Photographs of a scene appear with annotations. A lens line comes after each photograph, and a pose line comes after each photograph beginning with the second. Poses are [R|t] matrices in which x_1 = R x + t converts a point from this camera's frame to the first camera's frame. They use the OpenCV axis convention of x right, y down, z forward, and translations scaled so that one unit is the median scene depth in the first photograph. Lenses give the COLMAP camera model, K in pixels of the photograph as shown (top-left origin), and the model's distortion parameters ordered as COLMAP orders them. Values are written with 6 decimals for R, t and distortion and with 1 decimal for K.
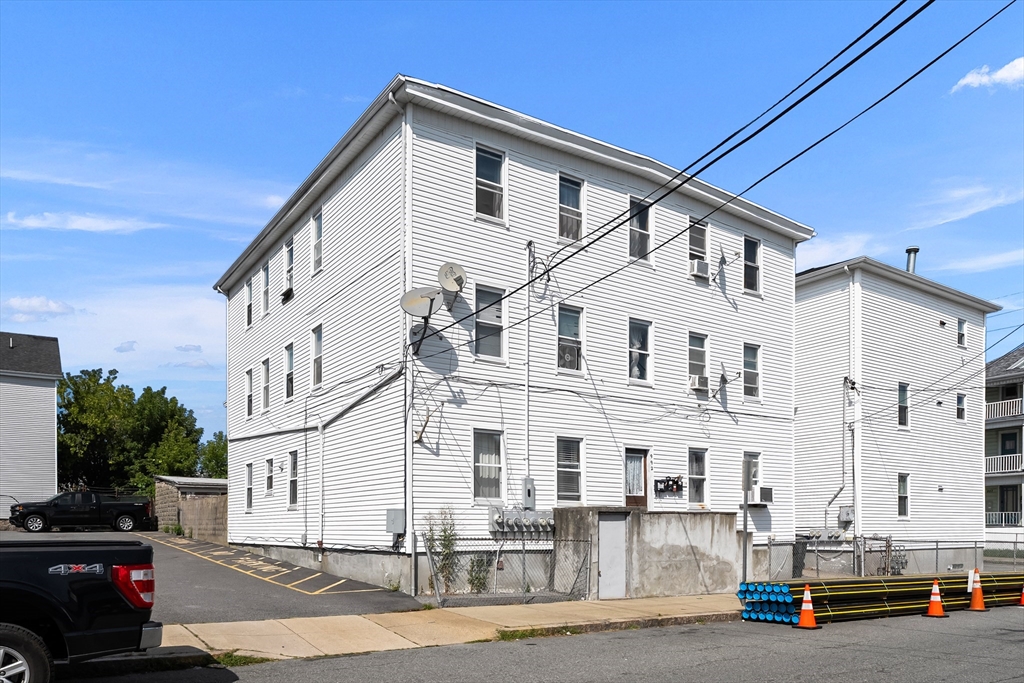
lens RADIAL K [[751.7, 0, 511.7], [0, 751.7, 355.3], [0, 0, 1]] dist [0.043917, -0.000981]
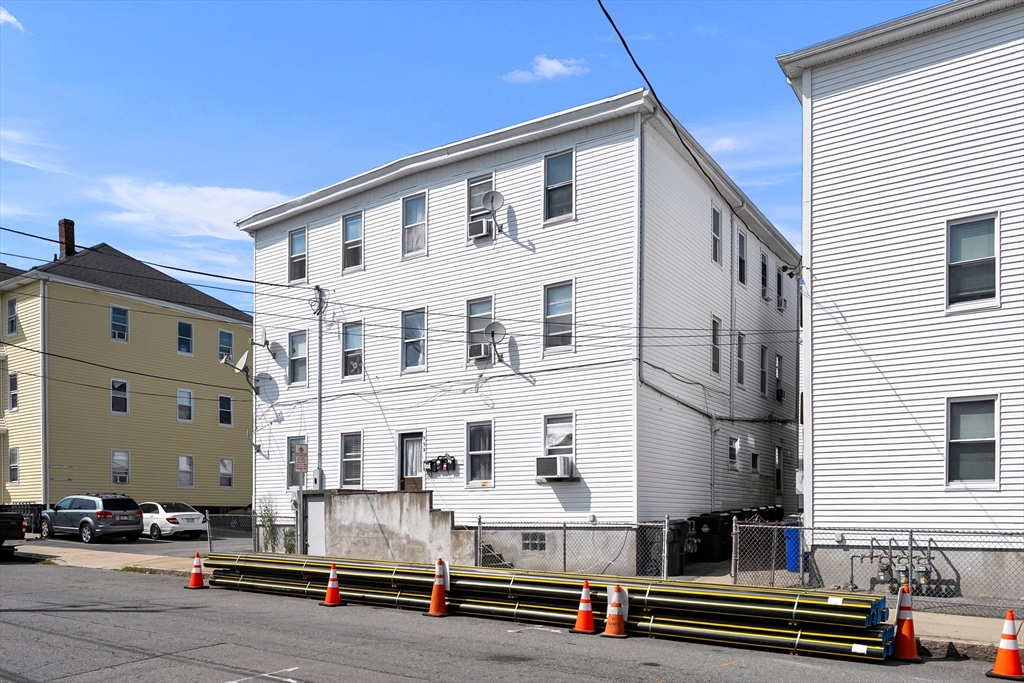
lens RADIAL K [[732.9, 0, 512.0], [0, 732.9, 341.5], [0, 0, 1]] dist [-0.002622, -0.001883]
pose [[0.366468, -0.212811, -0.905767, 1.230443], [0.203882, 0.968199, -0.144990, 0.185924], [0.907818, -0.131536, 0.398202, 0.771026]]
